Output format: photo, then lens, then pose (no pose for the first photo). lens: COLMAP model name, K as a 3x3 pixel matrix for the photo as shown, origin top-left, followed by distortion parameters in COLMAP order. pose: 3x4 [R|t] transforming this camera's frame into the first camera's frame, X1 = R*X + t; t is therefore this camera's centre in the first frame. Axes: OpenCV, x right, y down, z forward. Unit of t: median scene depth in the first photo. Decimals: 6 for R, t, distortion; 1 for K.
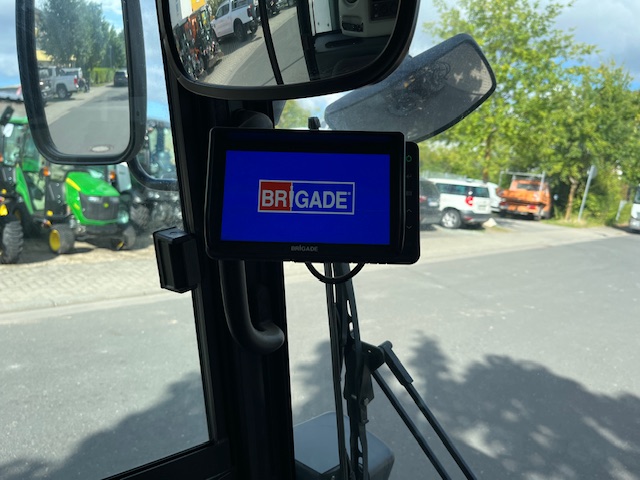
lens RADIAL K [[491.5, 0, 320.2], [0, 491.5, 231.8], [0, 0, 1]] dist [0.011824, -0.006334]
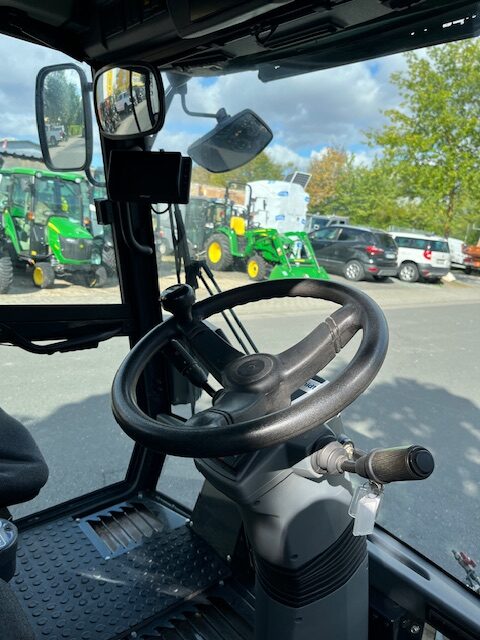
lens RADIAL K [[488.3, 0, 244.0], [0, 488.3, 314.2], [0, 0, 1]] dist [0.005222, 0.000156]
pose [[0.995520, 0.030846, -0.089379, 0.039636], [-0.025945, 0.998122, 0.055487, 0.026837], [0.090923, -0.052920, 0.994451, -0.085144]]
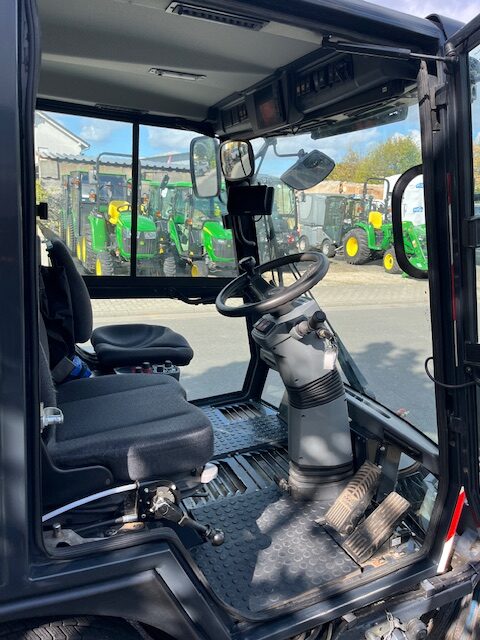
lens RADIAL K [[485.3, 0, 240.0], [0, 485.3, 320.0], [0, 0, 1]] dist [0.009196, -0.005821]
pose [[0.921076, 0.039646, -0.387359, 0.089752], [-0.009601, 0.996813, 0.079194, 0.035972], [0.389264, -0.069225, 0.918521, -0.172702]]
